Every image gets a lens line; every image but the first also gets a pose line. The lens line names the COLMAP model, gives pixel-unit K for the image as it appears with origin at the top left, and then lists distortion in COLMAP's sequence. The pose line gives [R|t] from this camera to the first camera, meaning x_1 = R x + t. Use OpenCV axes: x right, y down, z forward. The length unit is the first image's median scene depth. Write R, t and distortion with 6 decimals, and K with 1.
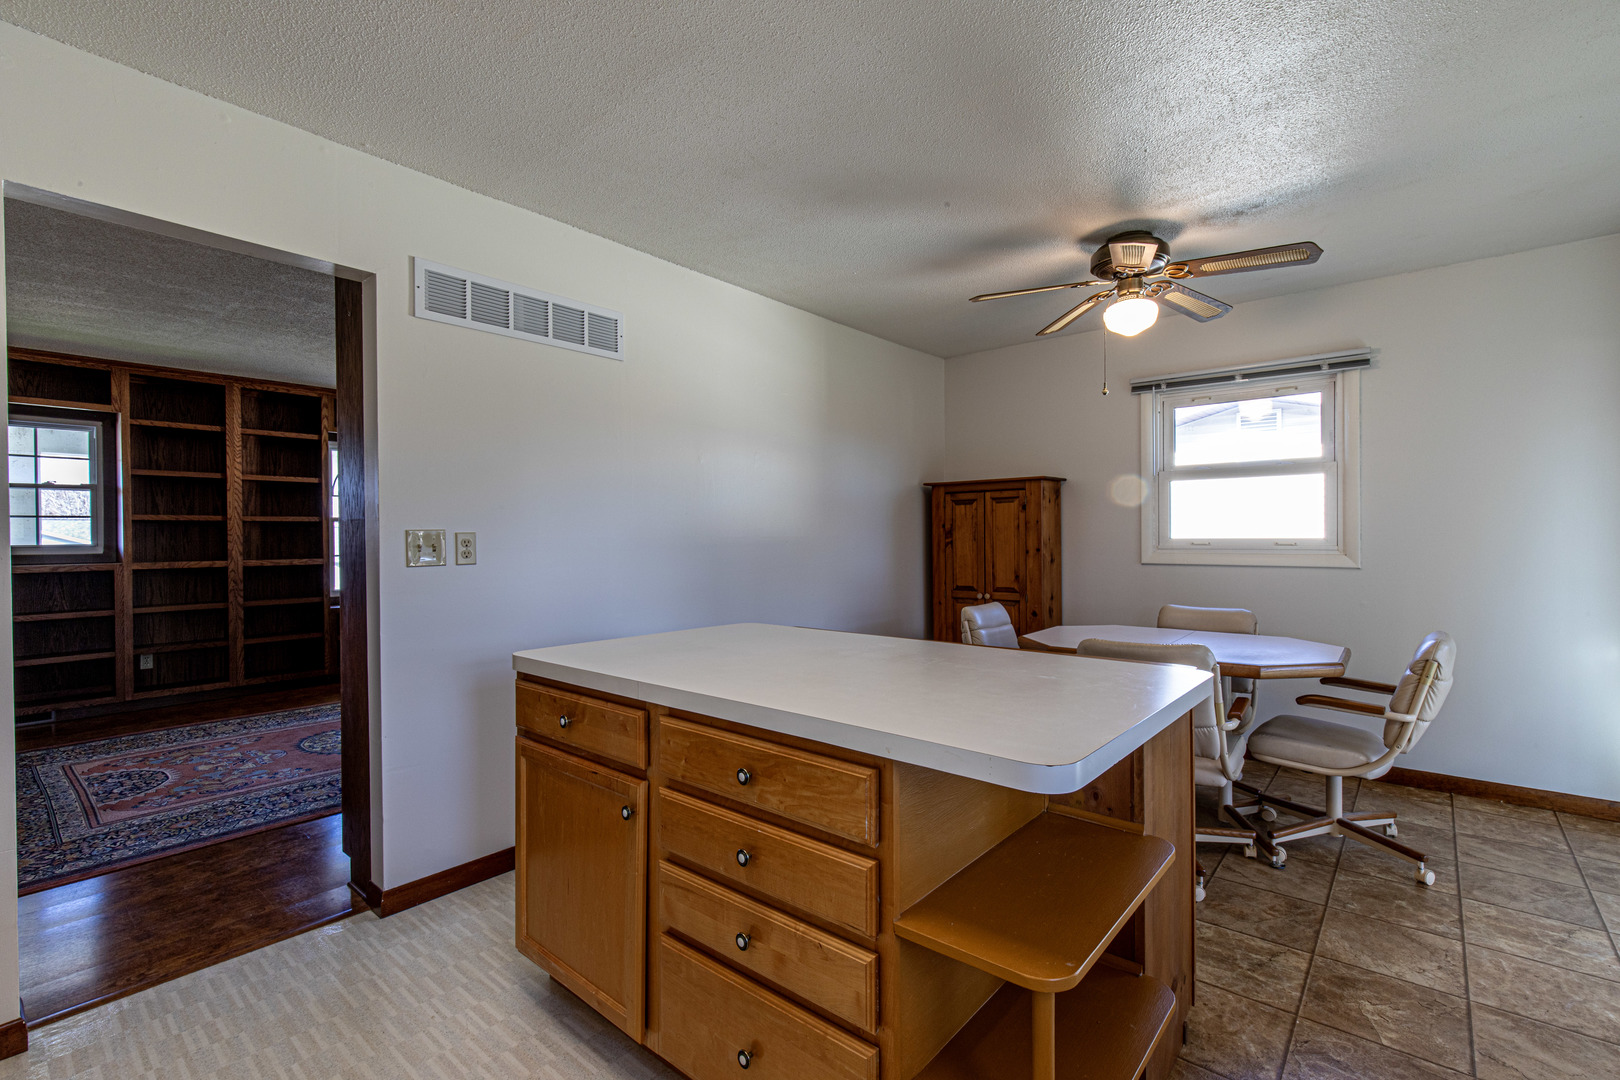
lens RADIAL K [[725.3, 0, 826.6], [0, 725.3, 538.0], [0, 0, 1]] dist [0.005211, -0.000480]
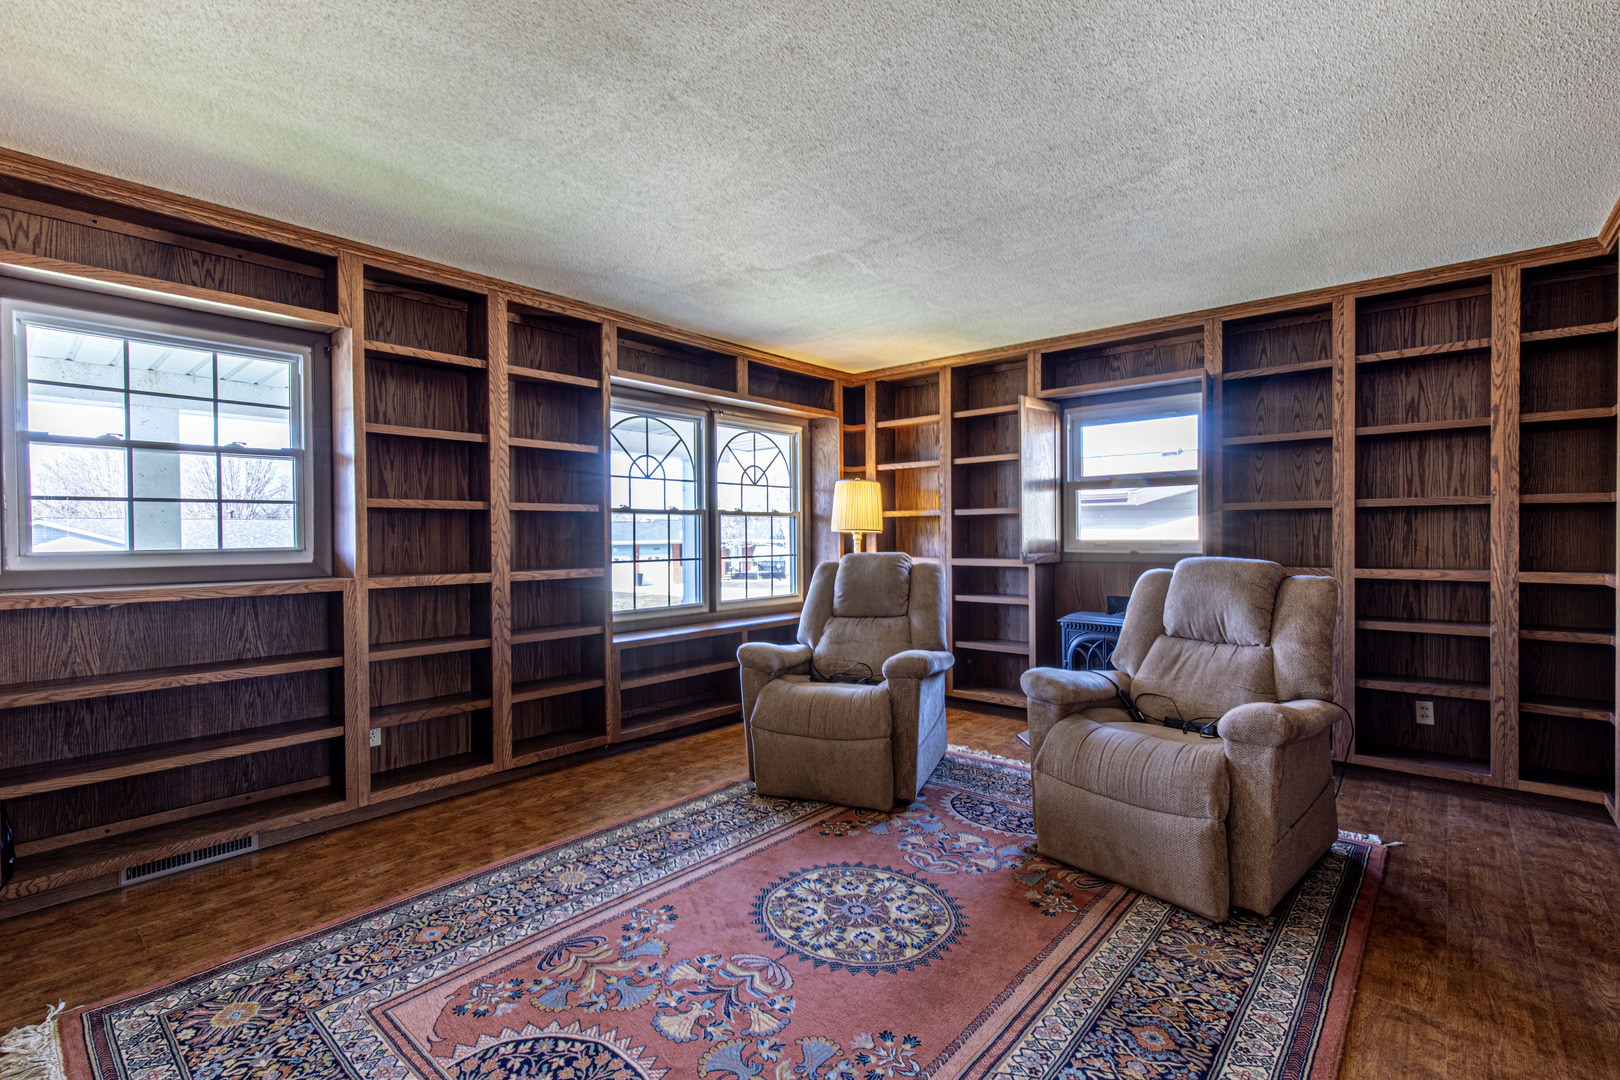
lens RADIAL K [[725.3, 0, 823.7], [0, 725.3, 538.8], [0, 0, 1]] dist [0.005211, -0.000480]
pose [[0.999899, -0.000286, -0.014229, -0.599908], [0.000331, 0.999995, 0.003118, -0.000139], [0.014228, -0.003123, 0.999894, 0.425864]]
